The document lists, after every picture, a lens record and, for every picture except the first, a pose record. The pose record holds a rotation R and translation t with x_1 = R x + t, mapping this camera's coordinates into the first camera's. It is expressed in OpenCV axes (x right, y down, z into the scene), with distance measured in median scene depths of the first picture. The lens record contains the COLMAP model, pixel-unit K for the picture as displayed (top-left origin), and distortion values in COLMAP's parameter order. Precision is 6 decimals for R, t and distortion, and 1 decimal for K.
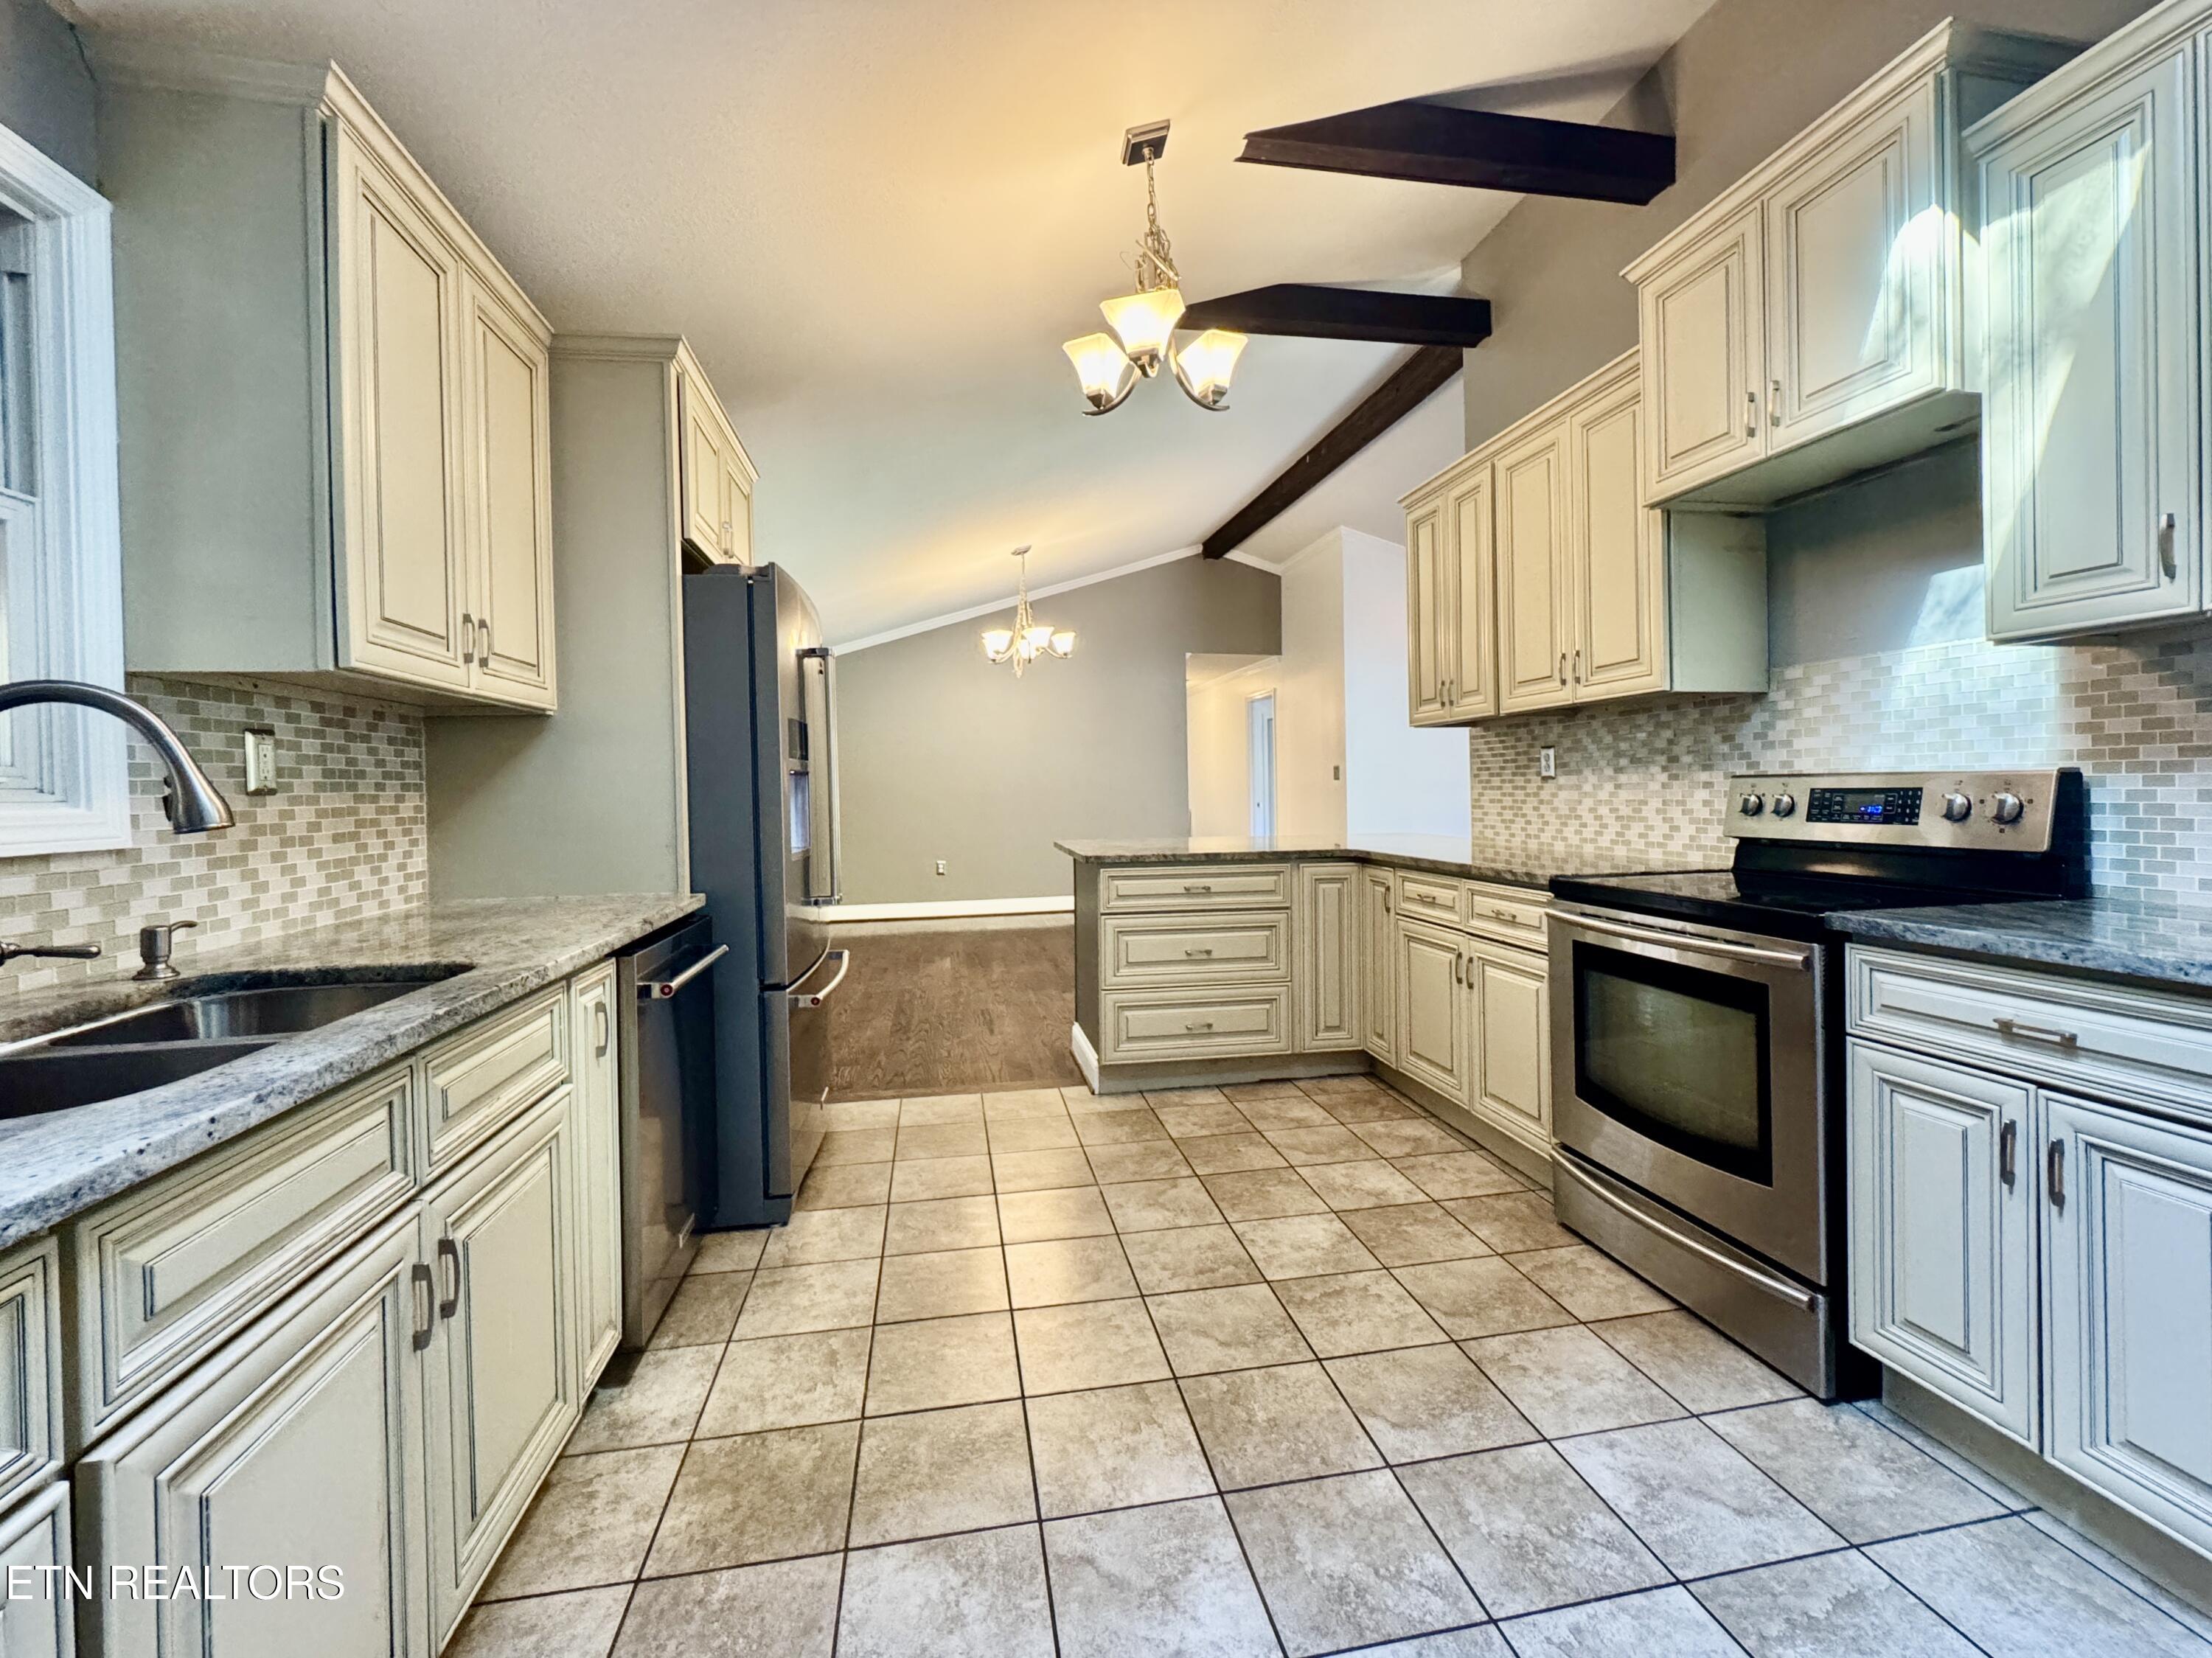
lens RADIAL K [[926.3, 0, 1107.1], [0, 926.3, 798.2], [0, 0, 1]] dist [-0.001860, -0.000164]
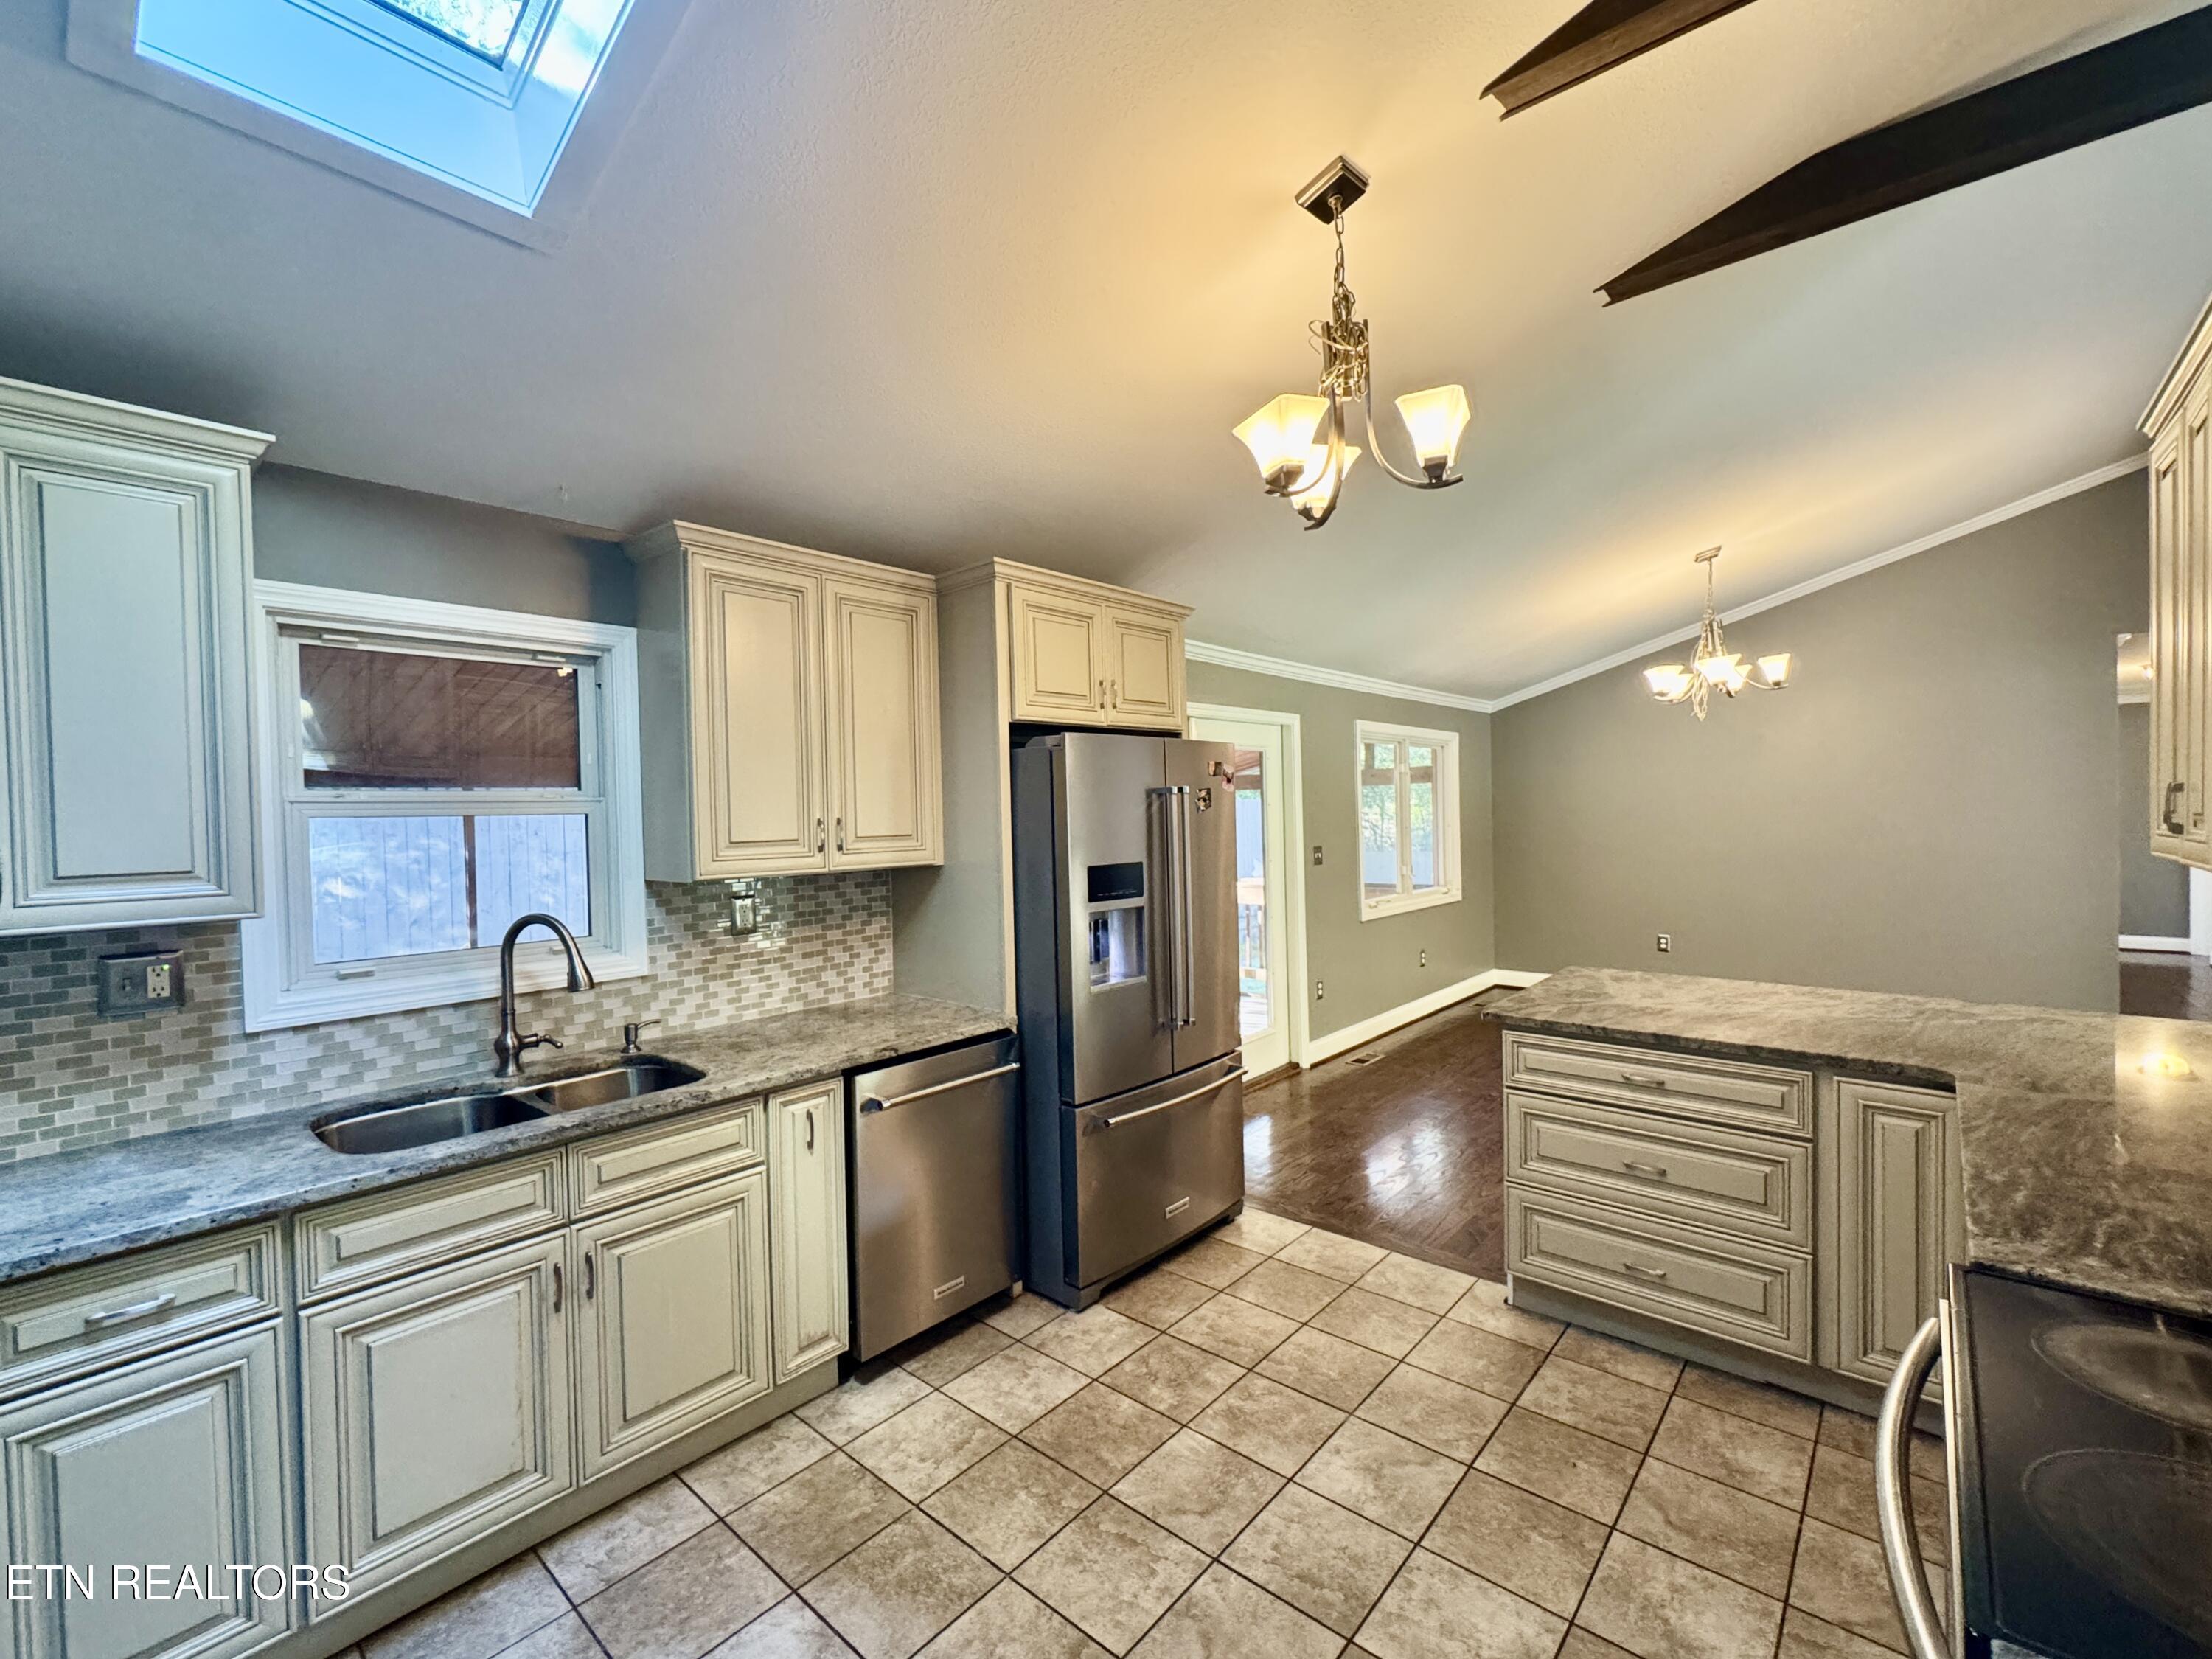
lens RADIAL K [[957.1, 0, 1103.0], [0, 957.1, 831.3], [0, 0, 1]] dist [-0.001345, -0.000118]
pose [[0.624303, 0.021996, -0.780872, 0.583213], [0.001833, 0.999559, 0.029622, -0.167686], [0.781180, -0.019925, 0.623988, 0.301213]]
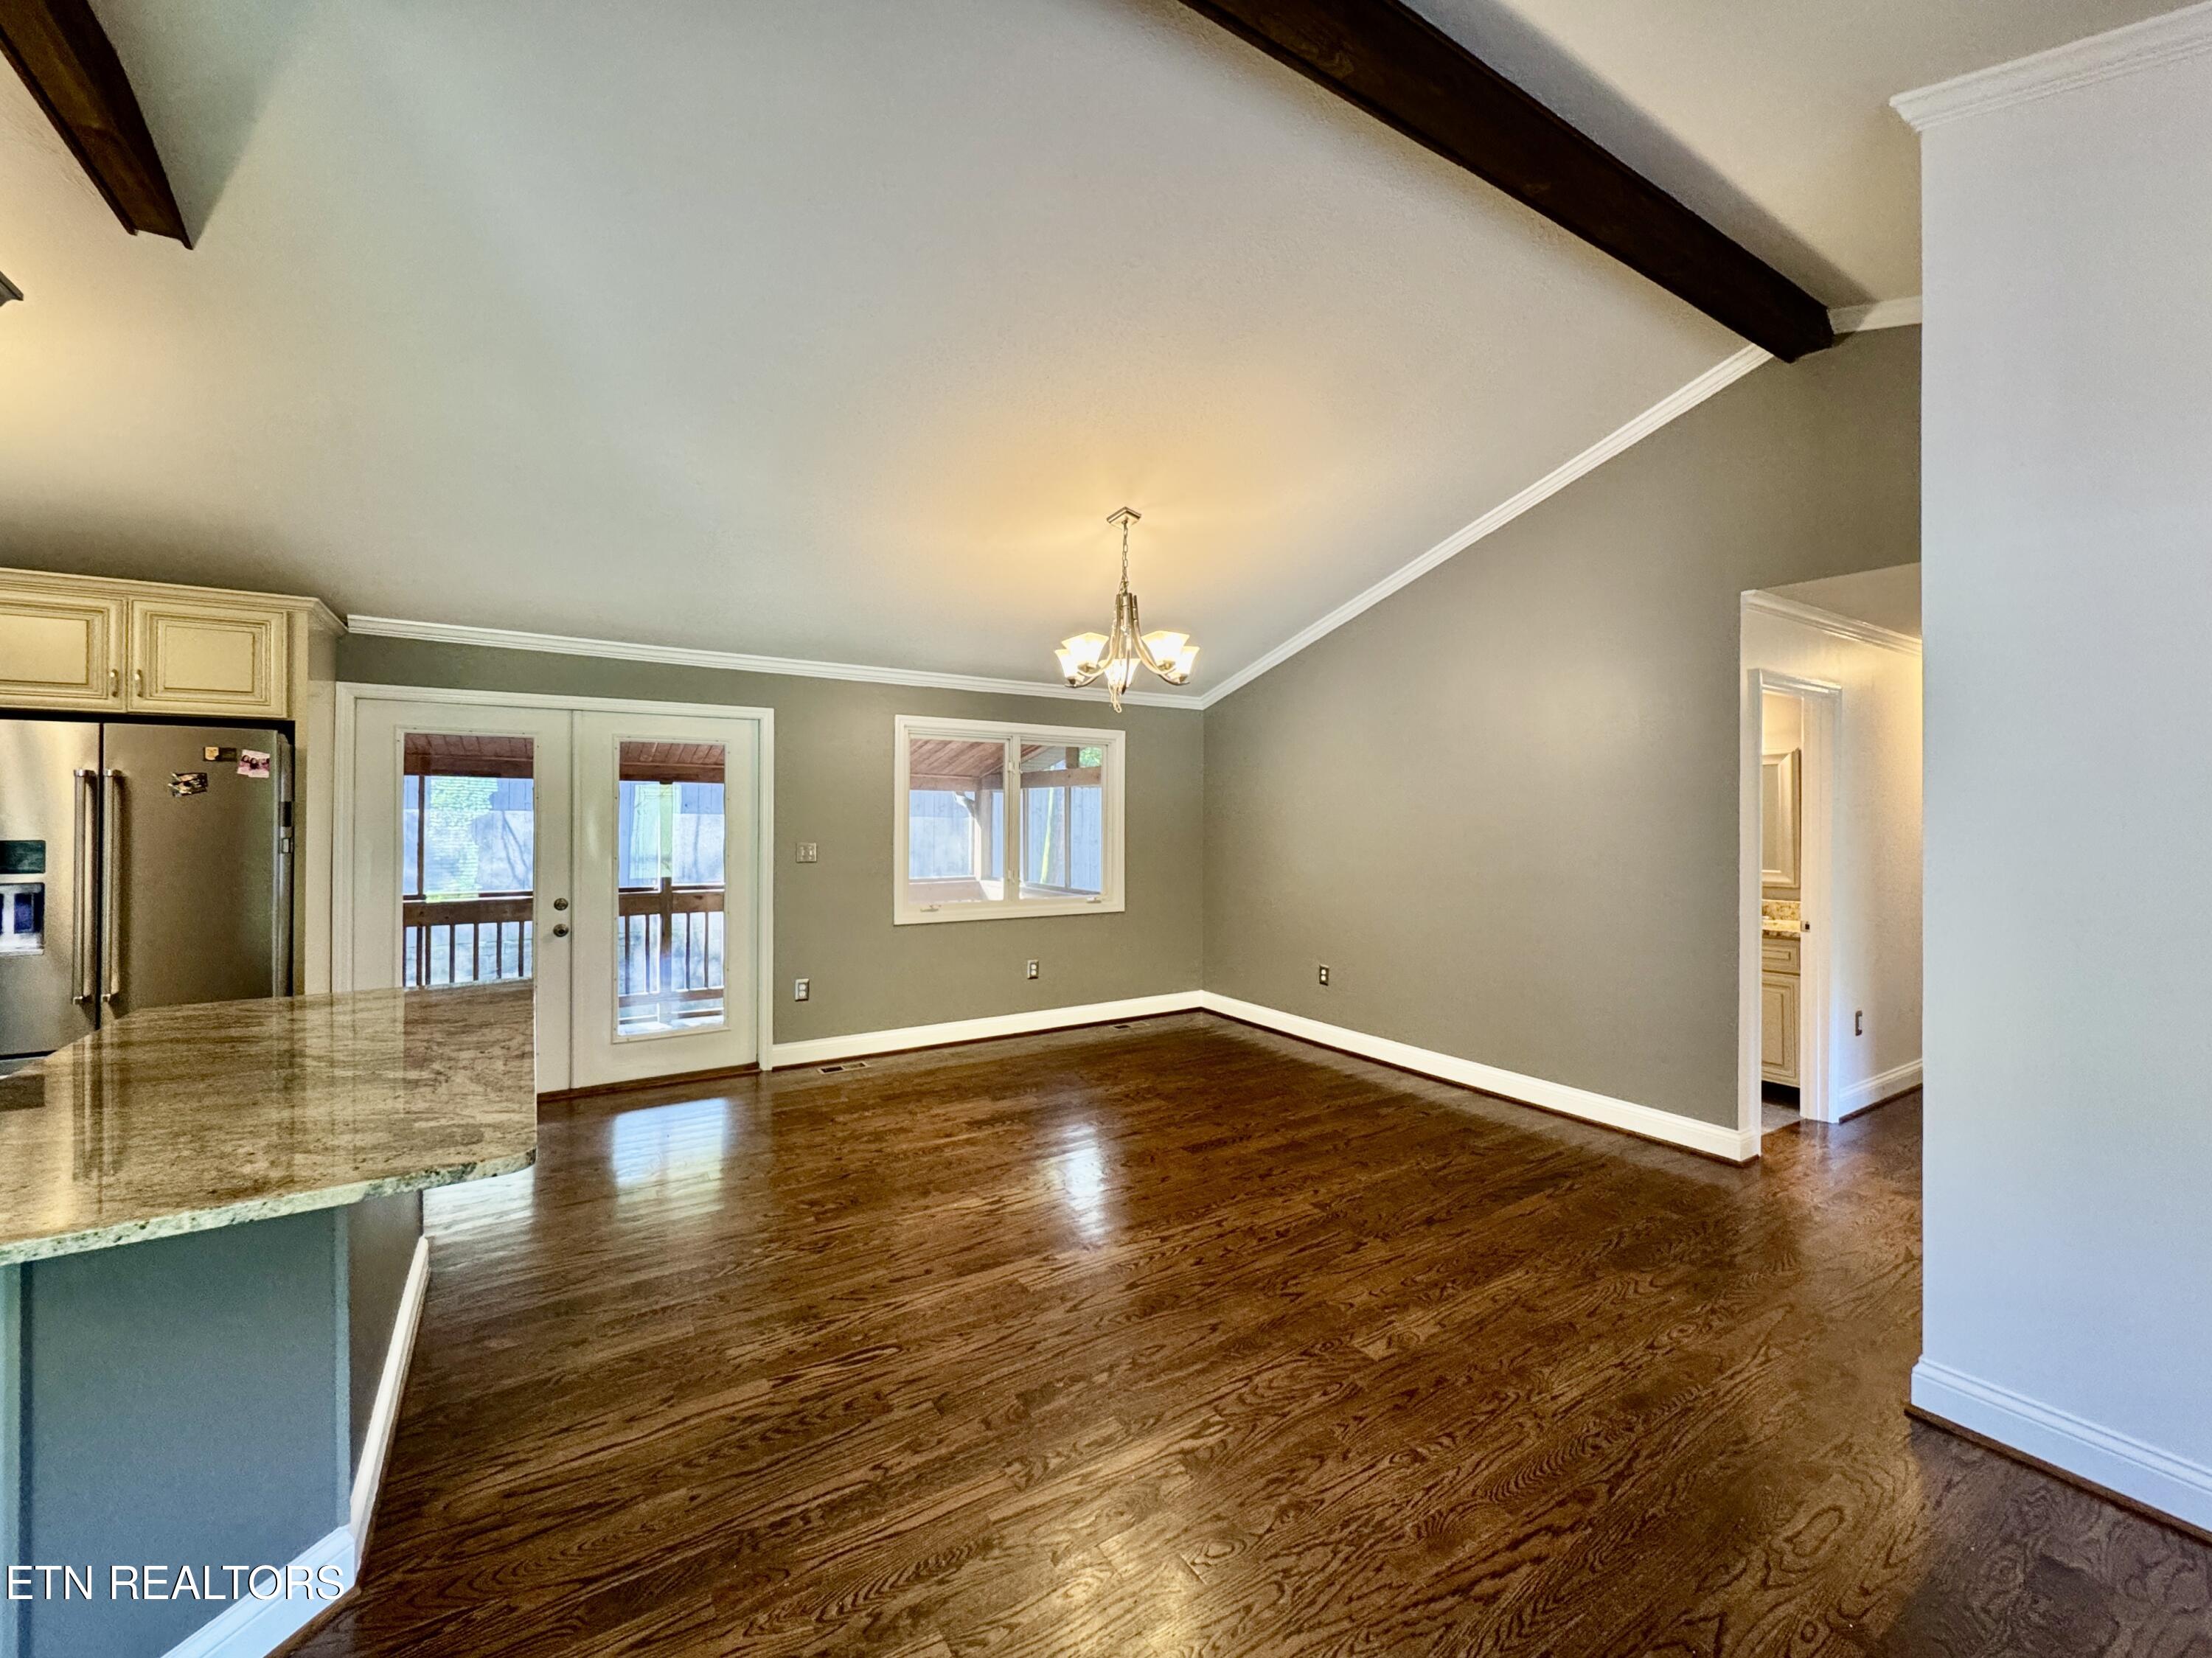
lens RADIAL K [[895.0, 0, 1103.7], [0, 895.0, 820.9], [0, 0, 1]] dist [-0.002622, -0.000394]
pose [[0.373727, 0.029159, -0.927080, 1.319271], [-0.022991, 0.999490, 0.022169, -0.177831], [0.927254, 0.013029, 0.374207, 2.023236]]
